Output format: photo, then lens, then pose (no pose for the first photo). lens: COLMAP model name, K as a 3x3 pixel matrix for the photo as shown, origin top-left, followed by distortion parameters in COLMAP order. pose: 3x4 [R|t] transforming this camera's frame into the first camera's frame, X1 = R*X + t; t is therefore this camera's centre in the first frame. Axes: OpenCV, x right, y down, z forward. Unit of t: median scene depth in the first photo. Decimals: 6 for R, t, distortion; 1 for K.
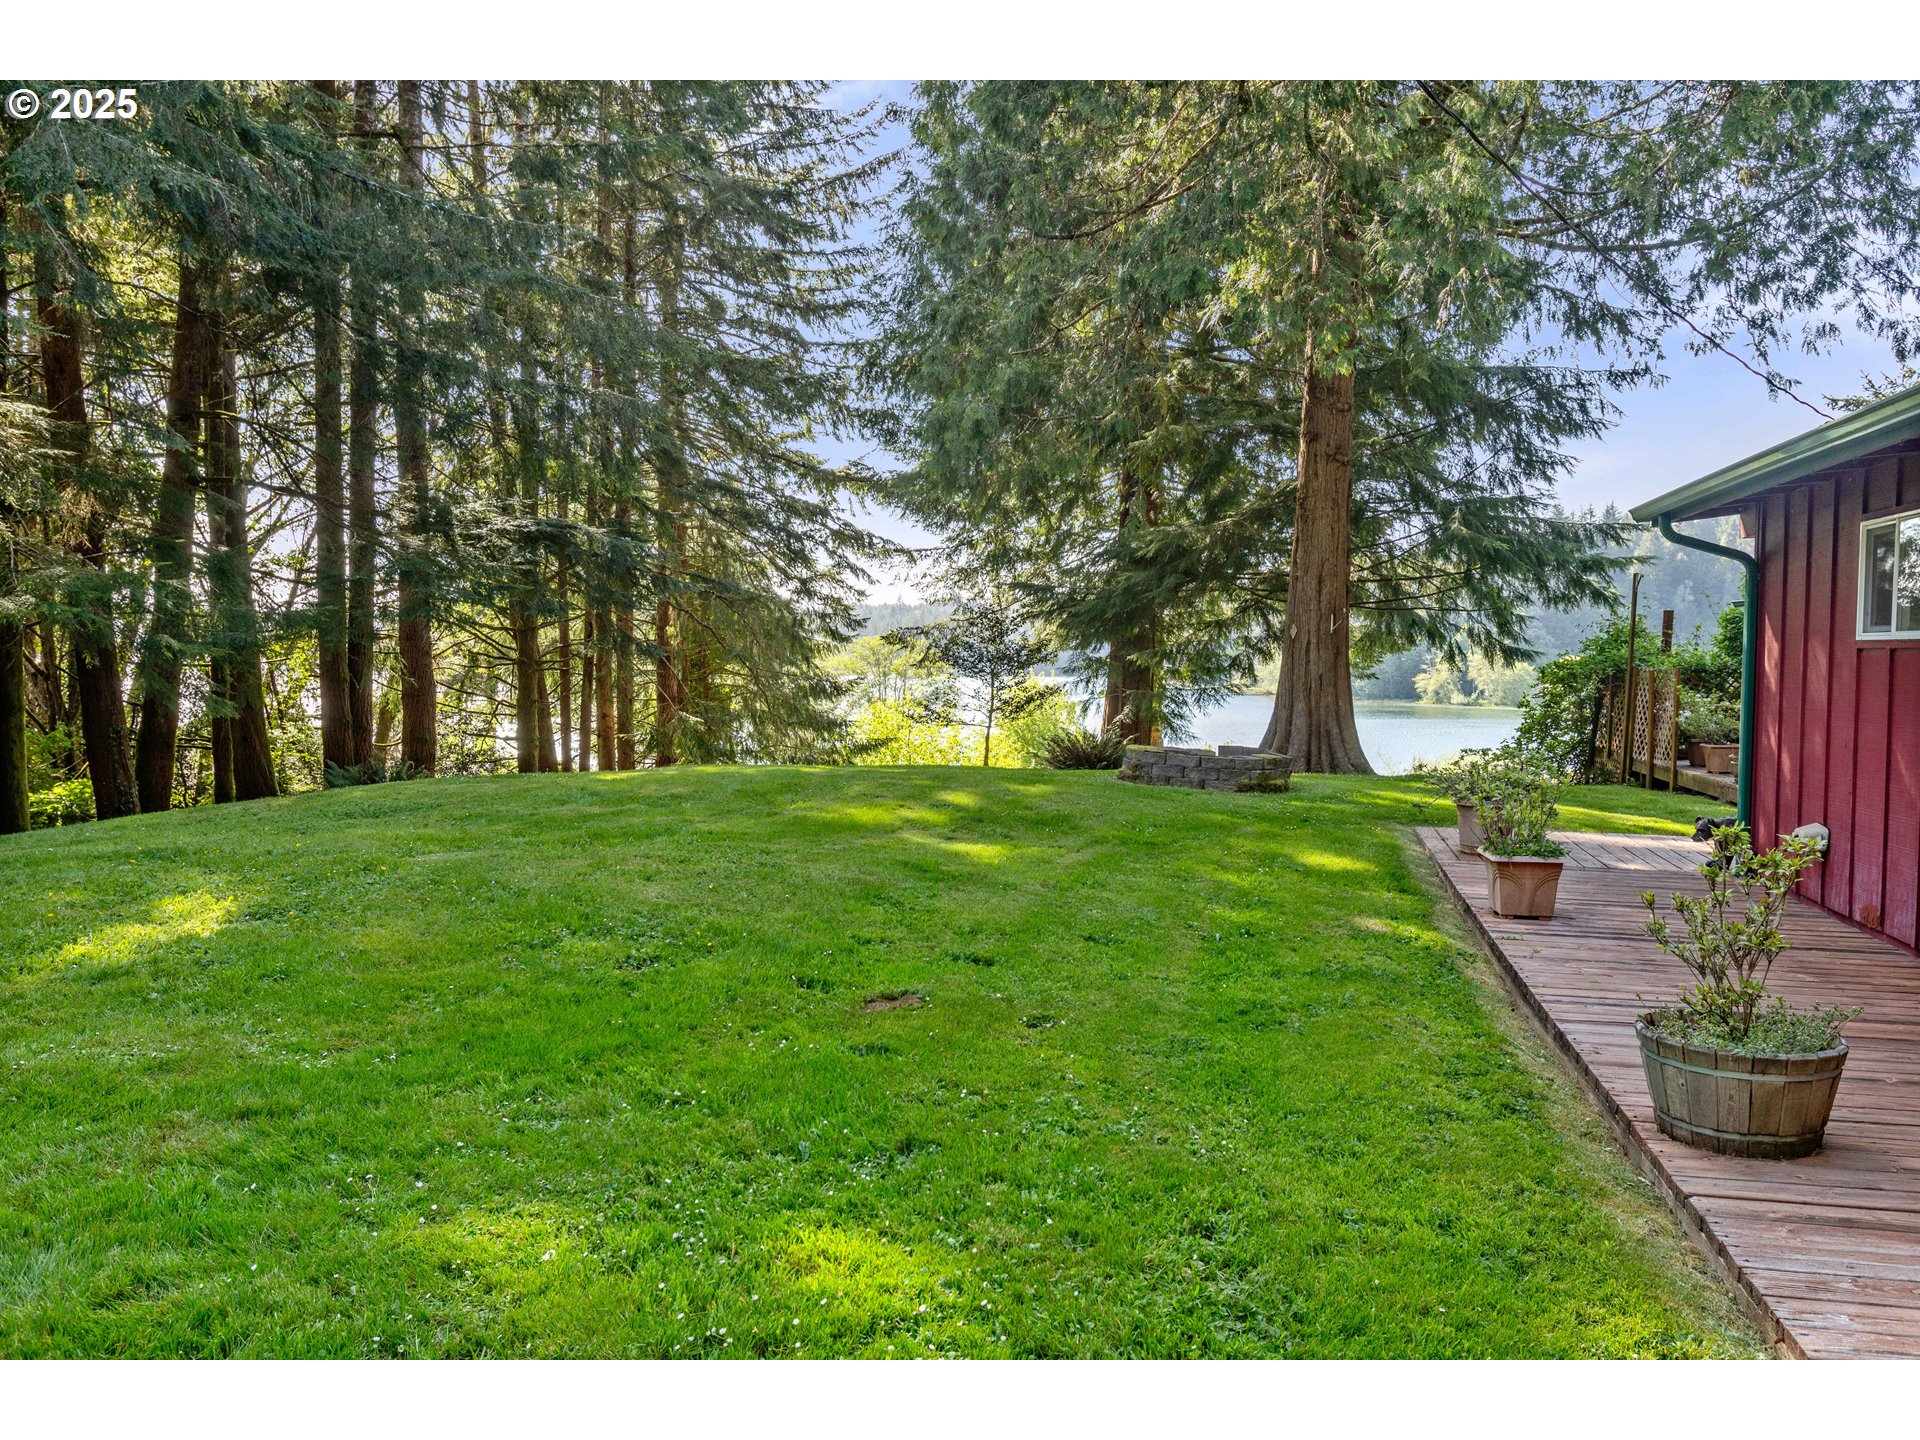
lens RADIAL K [[1496.6, 0, 962.3], [0, 1496.6, 728.7], [0, 0, 1]] dist [-0.003345, -0.007480]
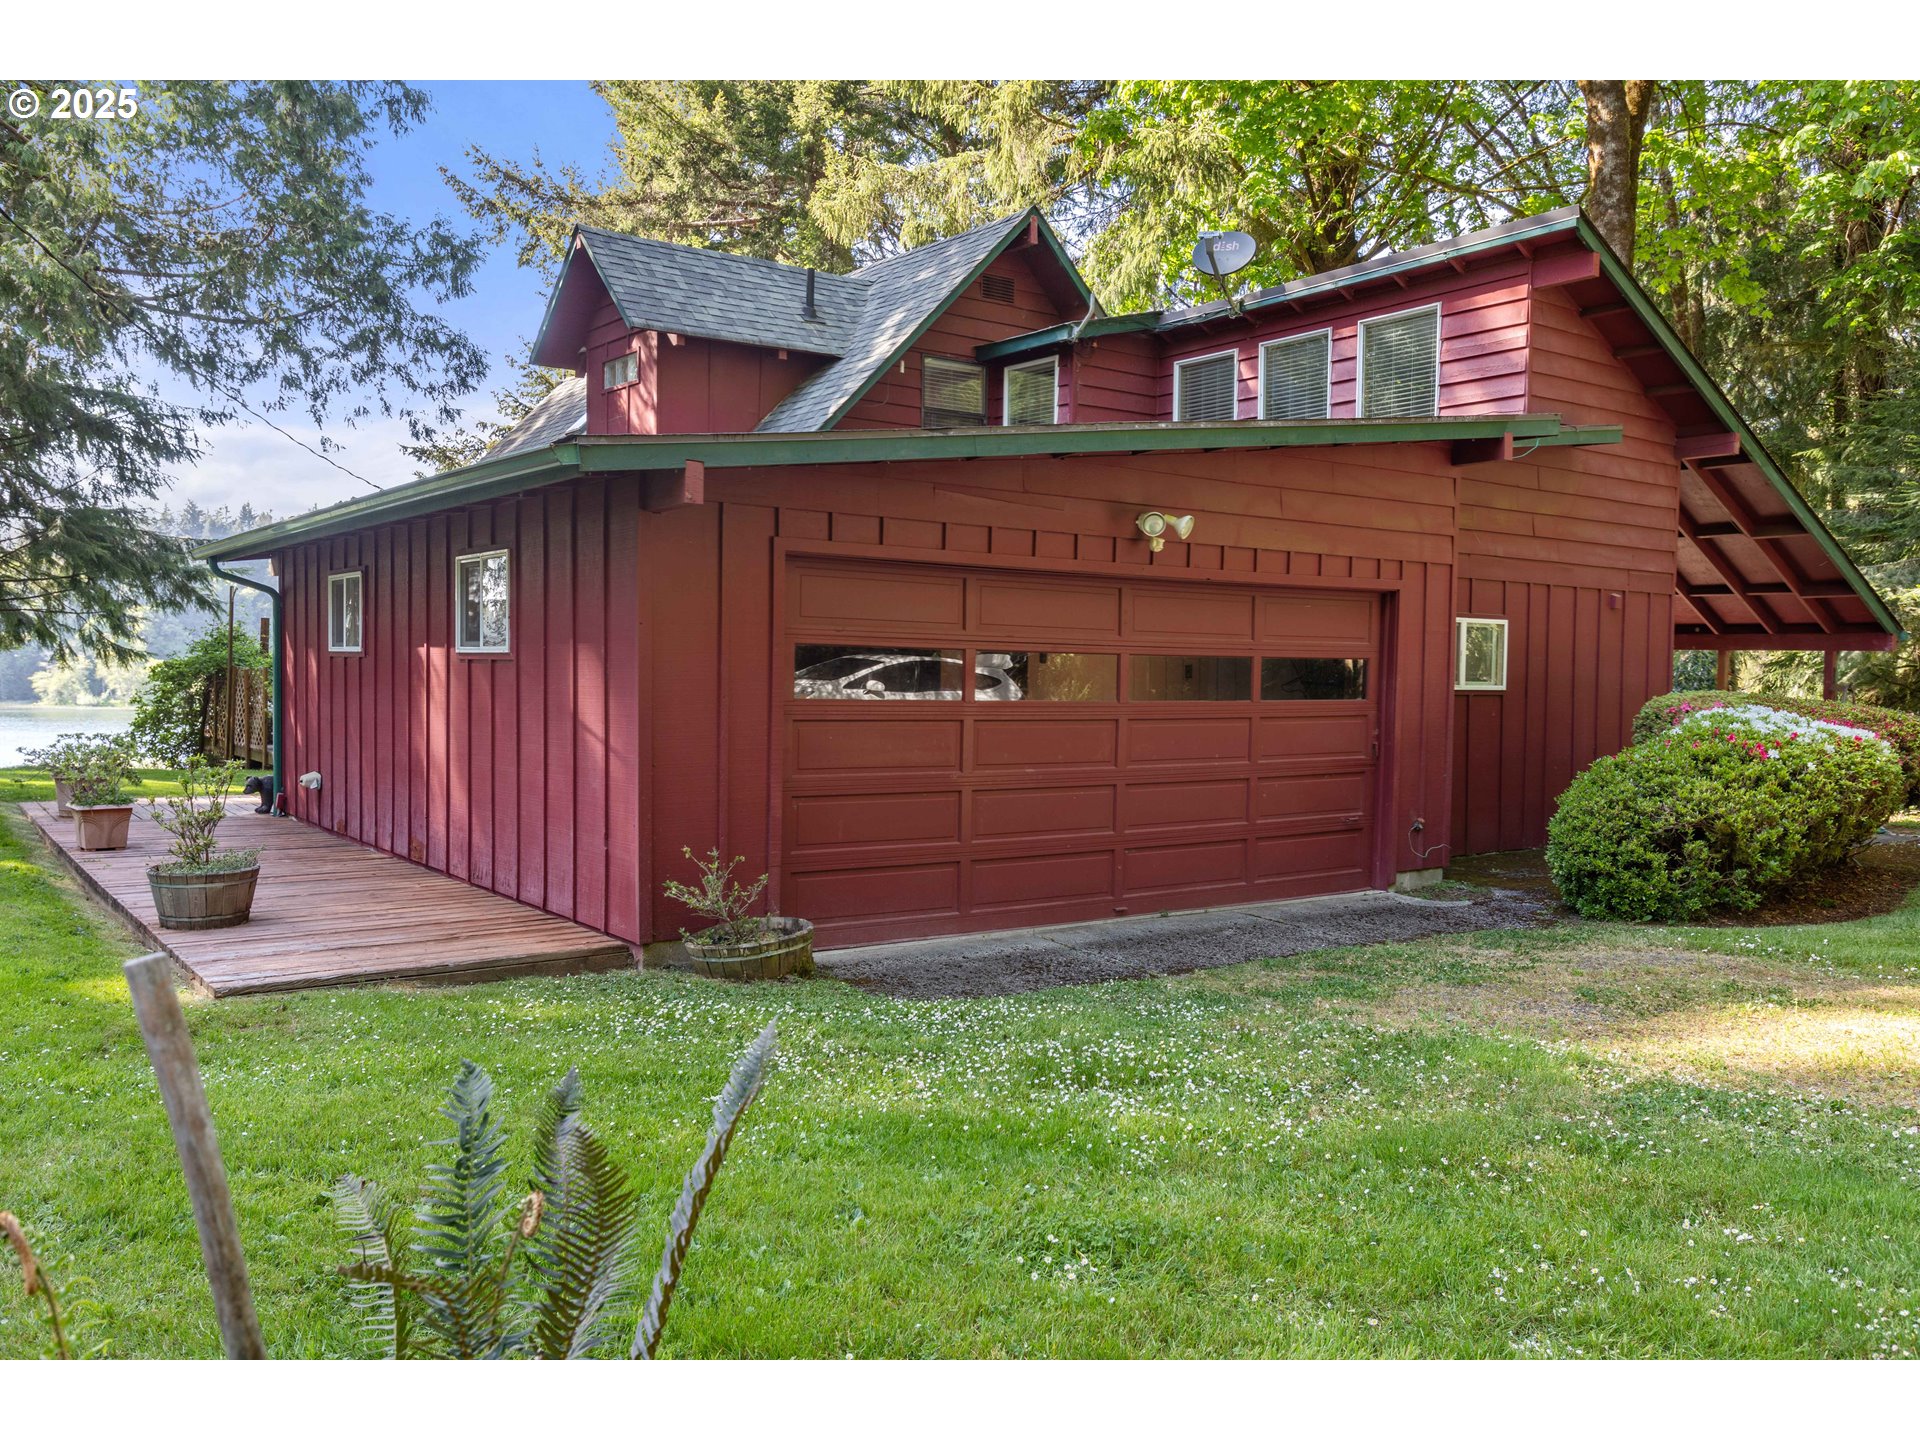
lens RADIAL K [[1496.6, 0, 962.3], [0, 1496.6, 728.7], [0, 0, 1]] dist [-0.003345, -0.007480]
pose [[0.659527, -0.030933, 0.751044, -0.047307], [0.029656, 0.999446, 0.015121, 0.005988], [-0.751096, 0.012300, 0.660079, -0.178776]]
